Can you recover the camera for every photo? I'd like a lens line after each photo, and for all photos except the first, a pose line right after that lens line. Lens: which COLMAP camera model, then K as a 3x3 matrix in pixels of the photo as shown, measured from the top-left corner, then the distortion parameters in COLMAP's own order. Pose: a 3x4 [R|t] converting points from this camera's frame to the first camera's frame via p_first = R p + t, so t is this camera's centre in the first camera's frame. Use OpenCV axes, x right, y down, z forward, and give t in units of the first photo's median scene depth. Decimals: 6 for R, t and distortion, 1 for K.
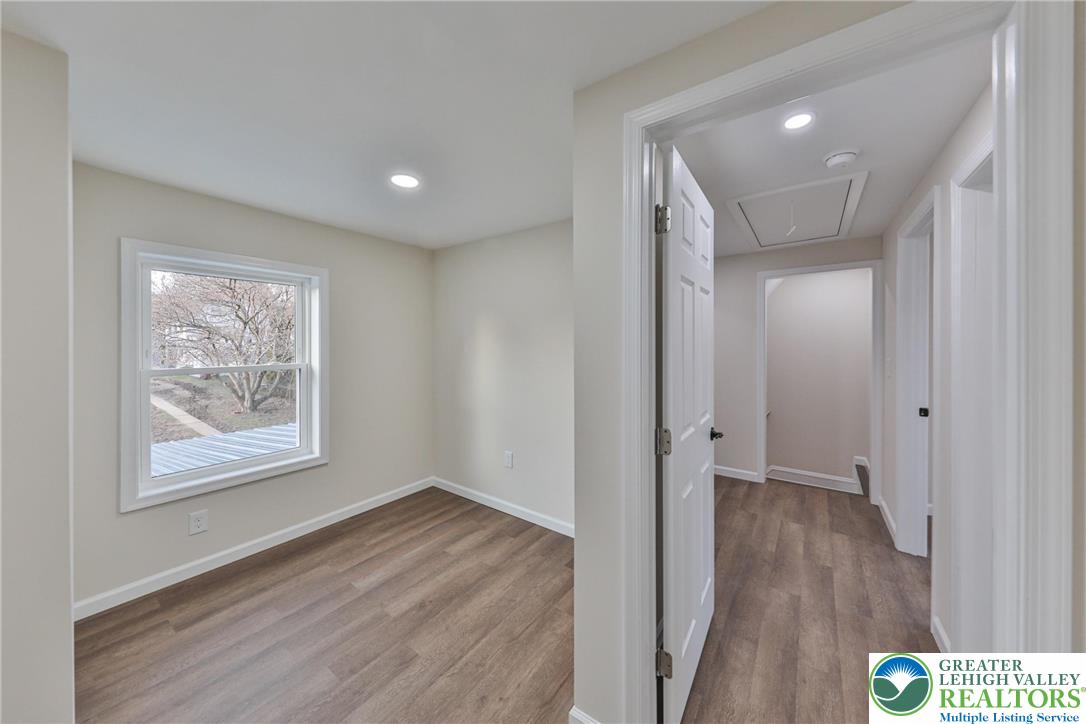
lens RADIAL K [[364.9, 0, 543.8], [0, 364.9, 351.8], [0, 0, 1]] dist [0.013677, -0.006159]
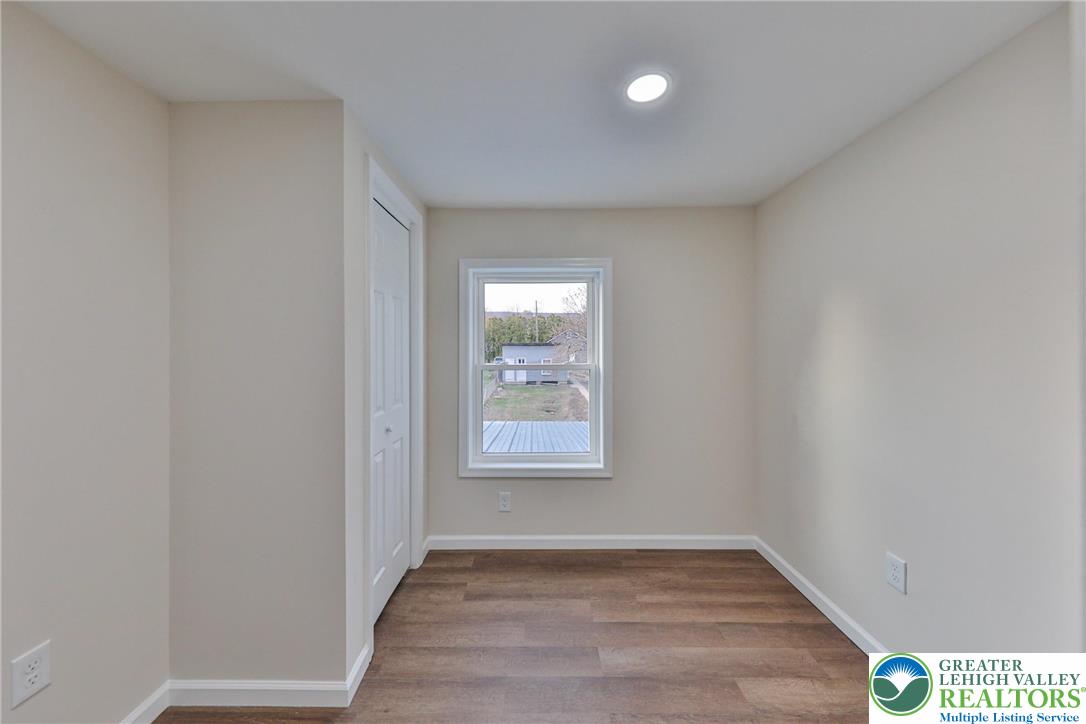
lens RADIAL K [[364.9, 0, 543.8], [0, 364.9, 351.8], [0, 0, 1]] dist [0.013677, -0.006159]
pose [[0.580080, 0.002029, -0.814557, 0.036004], [-0.010608, 0.999931, -0.005064, 0.006614], [0.814490, 0.011578, 0.580062, 0.382225]]
